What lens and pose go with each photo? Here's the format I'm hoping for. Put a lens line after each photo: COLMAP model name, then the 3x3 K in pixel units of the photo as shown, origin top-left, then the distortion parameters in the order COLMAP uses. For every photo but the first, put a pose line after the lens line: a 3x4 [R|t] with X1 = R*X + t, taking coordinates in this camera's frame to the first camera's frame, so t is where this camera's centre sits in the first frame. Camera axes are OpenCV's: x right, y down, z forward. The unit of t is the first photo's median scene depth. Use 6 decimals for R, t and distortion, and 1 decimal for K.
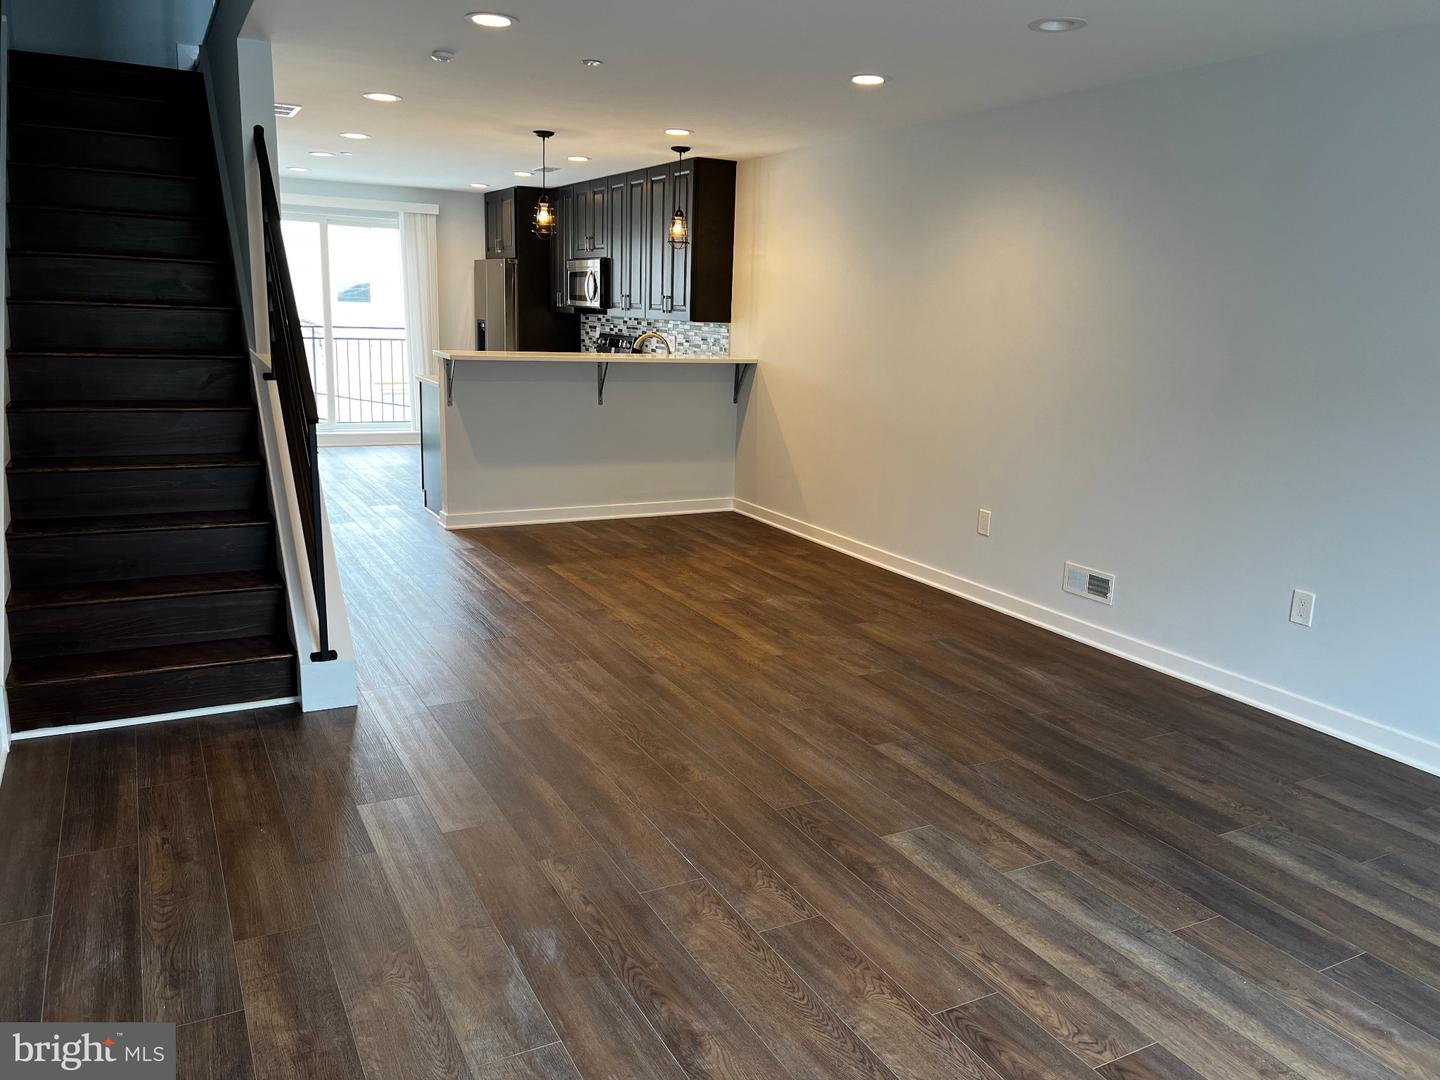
lens RADIAL K [[1077.2, 0, 725.3], [0, 1077.2, 540.0], [0, 0, 1]] dist [0.022457, -0.011135]
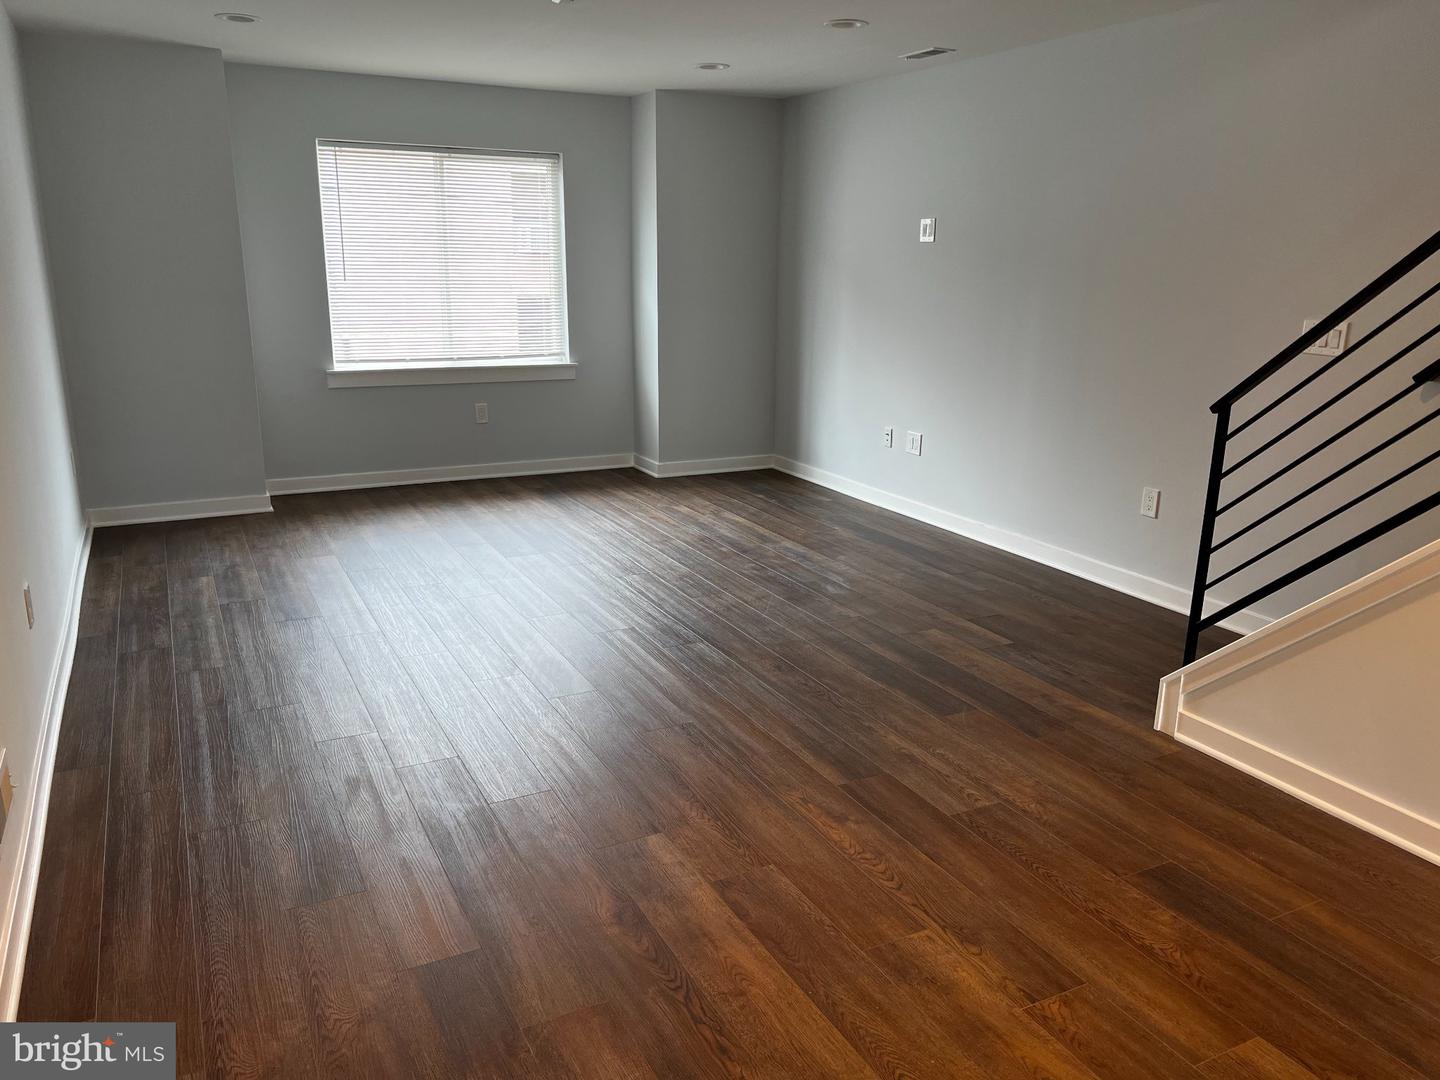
lens RADIAL K [[1077.2, 0, 725.3], [0, 1077.2, 540.0], [0, 0, 1]] dist [0.022457, -0.011135]
pose [[-0.998749, -0.049903, 0.003107, 0.020783], [-0.043063, 0.890112, 0.453702, -0.428452], [-0.025407, 0.453001, -0.891148, 1.985314]]
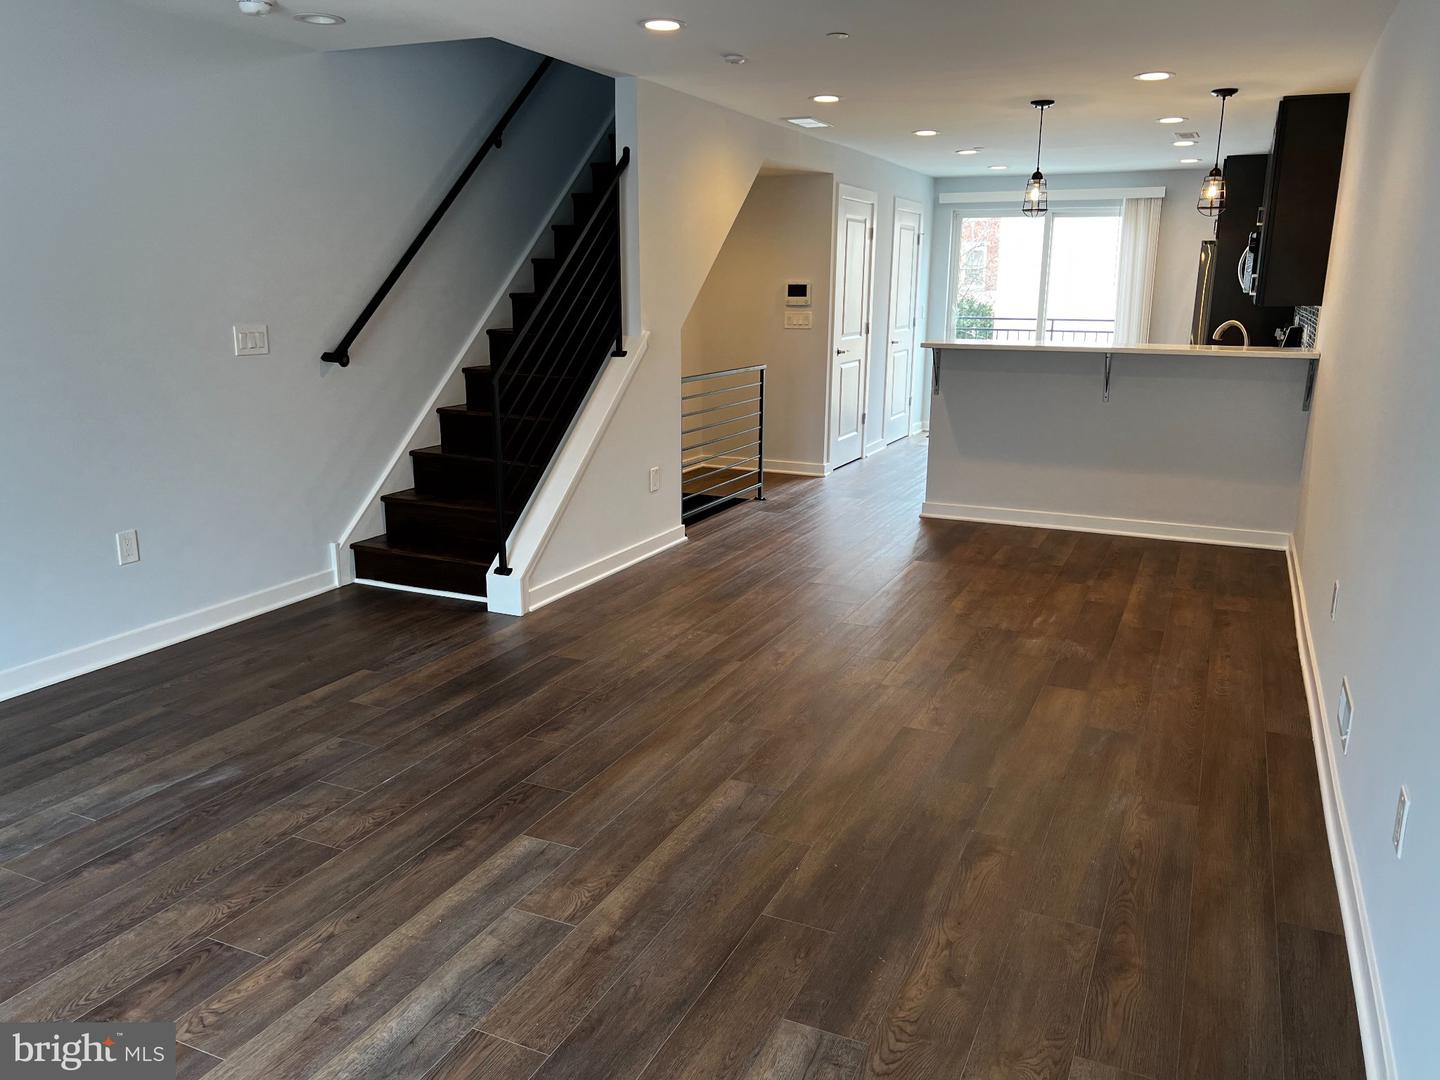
lens RADIAL K [[1077.2, 0, 725.3], [0, 1077.2, 540.0], [0, 0, 1]] dist [0.022457, -0.011135]
pose [[0.605541, 0.156091, -0.780356, 0.857512], [-0.156159, 0.984818, 0.075813, -0.072452], [0.780343, 0.075952, 0.620723, 0.474873]]
